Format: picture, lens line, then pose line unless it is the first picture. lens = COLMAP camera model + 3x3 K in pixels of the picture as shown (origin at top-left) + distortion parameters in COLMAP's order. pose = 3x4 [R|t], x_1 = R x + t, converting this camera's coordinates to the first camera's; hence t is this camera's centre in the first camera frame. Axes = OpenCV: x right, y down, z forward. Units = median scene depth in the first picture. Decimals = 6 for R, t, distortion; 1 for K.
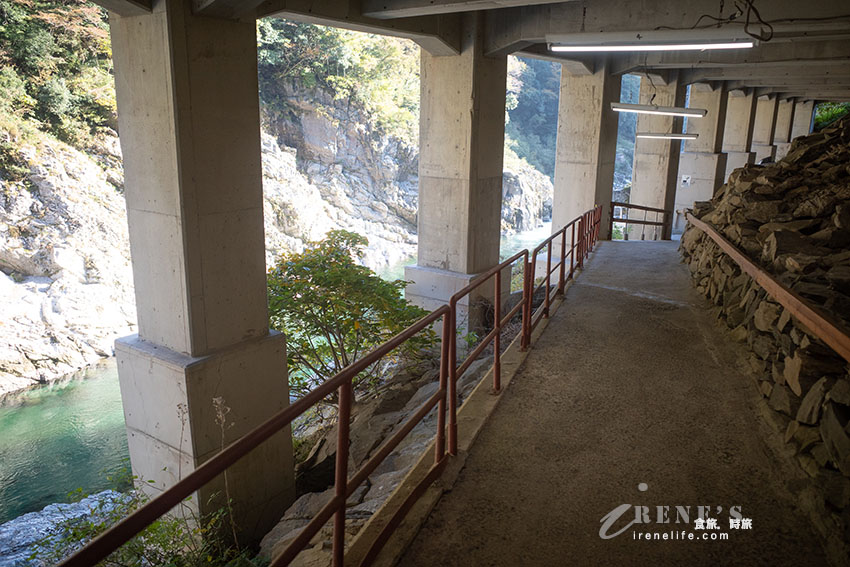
lens RADIAL K [[672.5, 0, 424.1], [0, 672.5, 280.6], [0, 0, 1]] dist [-0.045995, 0.039989]
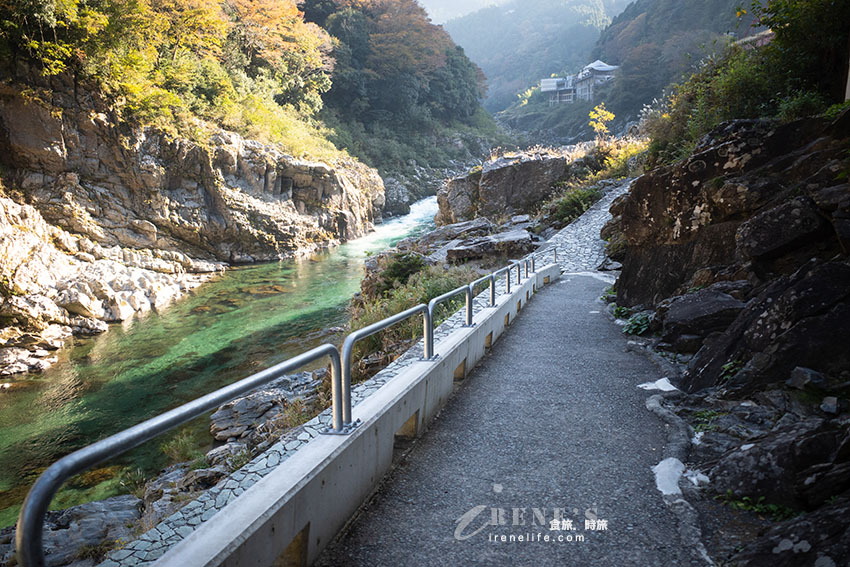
lens RADIAL K [[672.5, 0, 426.3], [0, 672.5, 285.4], [0, 0, 1]] dist [-0.045995, 0.039989]
pose [[0.970143, -0.106764, 0.217770, 0.064718], [0.105077, 0.994276, 0.019346, -0.029420], [-0.218589, 0.004114, 0.975808, 0.234045]]
